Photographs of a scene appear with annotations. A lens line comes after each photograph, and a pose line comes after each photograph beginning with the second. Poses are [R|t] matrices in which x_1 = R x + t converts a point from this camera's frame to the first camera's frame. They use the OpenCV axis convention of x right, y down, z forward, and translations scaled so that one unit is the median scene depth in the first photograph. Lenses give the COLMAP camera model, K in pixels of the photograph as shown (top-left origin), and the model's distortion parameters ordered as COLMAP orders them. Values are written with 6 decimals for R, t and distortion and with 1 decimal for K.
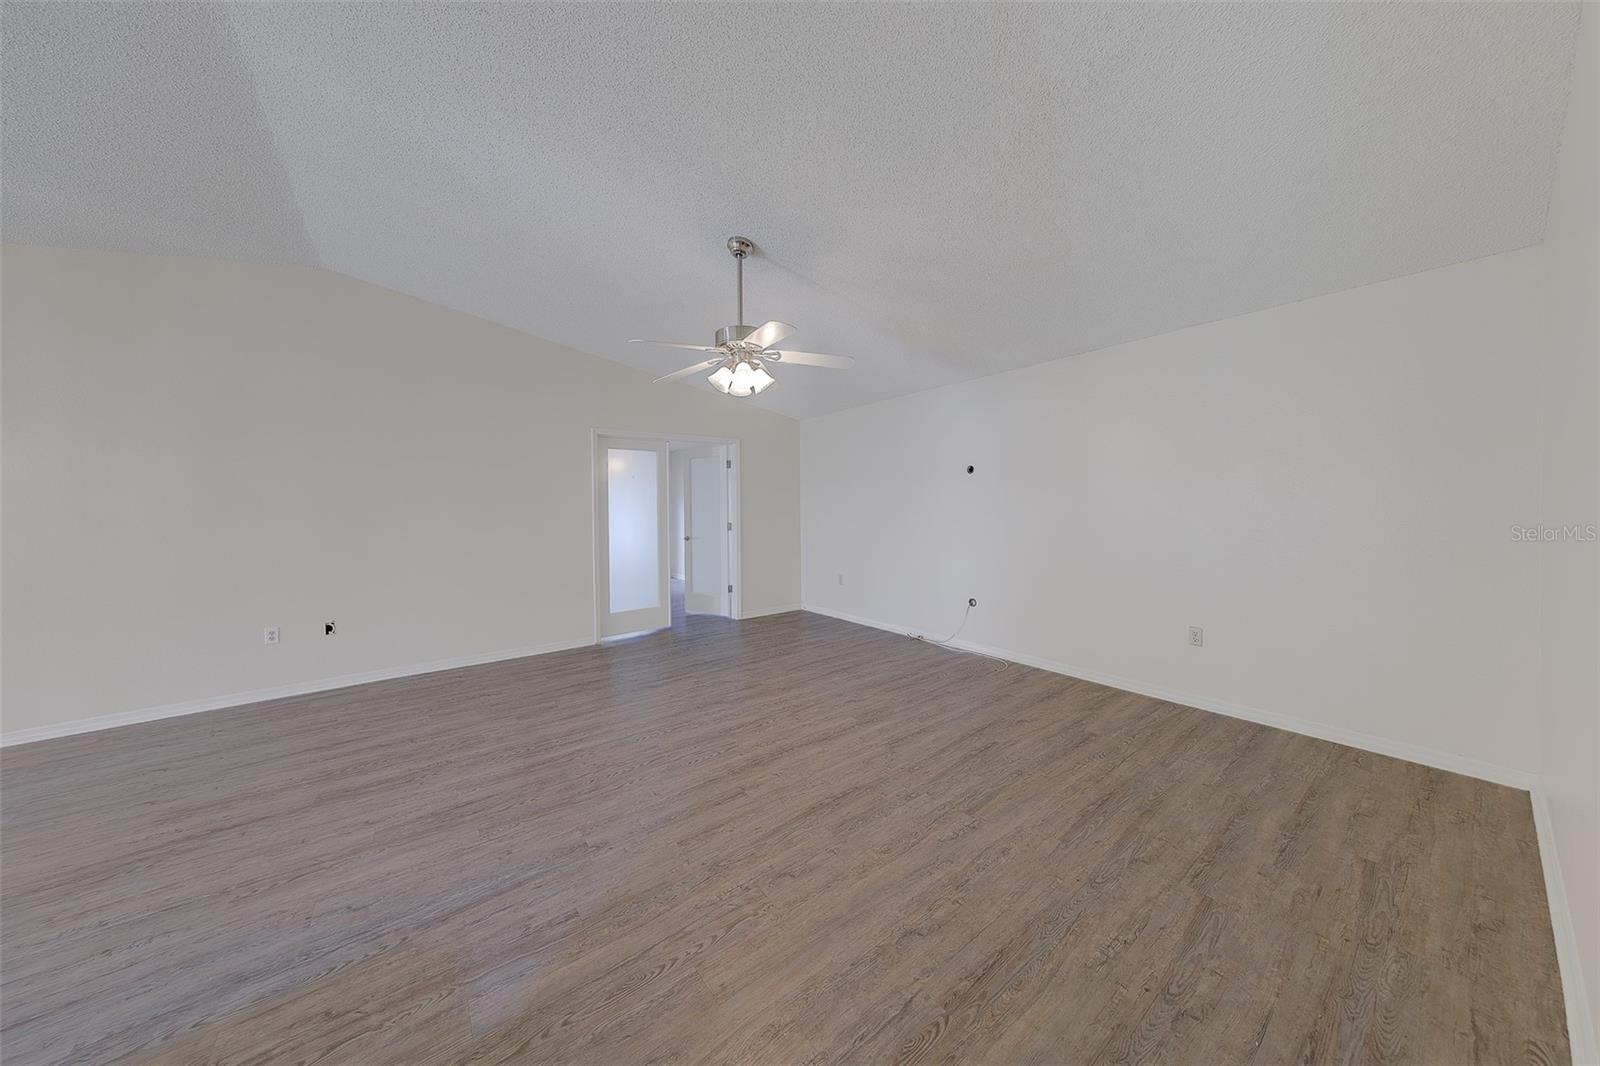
lens RADIAL K [[506.9, 0, 782.3], [0, 506.9, 514.6], [0, 0, 1]] dist [0.008524, -0.000837]
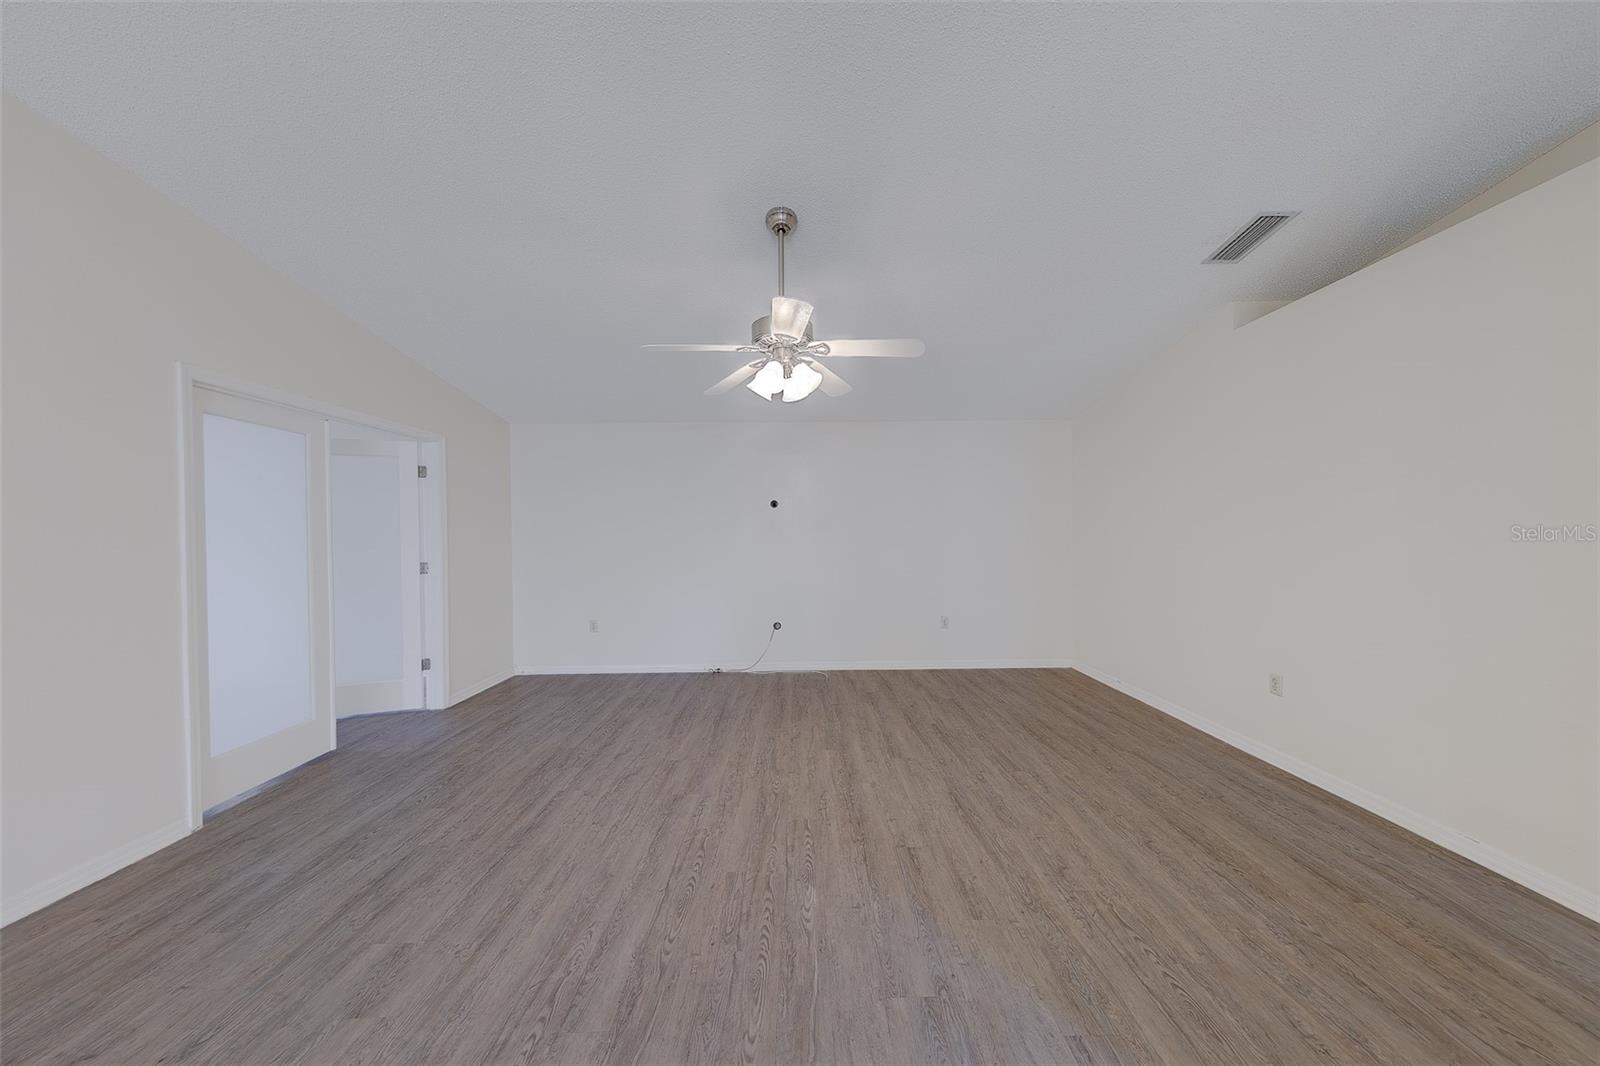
lens RADIAL K [[506.9, 0, 809.9], [0, 506.9, 533.7], [0, 0, 1]] dist [0.008524, -0.000837]
pose [[0.591871, 0.012705, 0.805932, -0.925763], [0.013826, 0.999569, -0.025911, 0.011494], [-0.805914, 0.026479, 0.591440, 0.601864]]
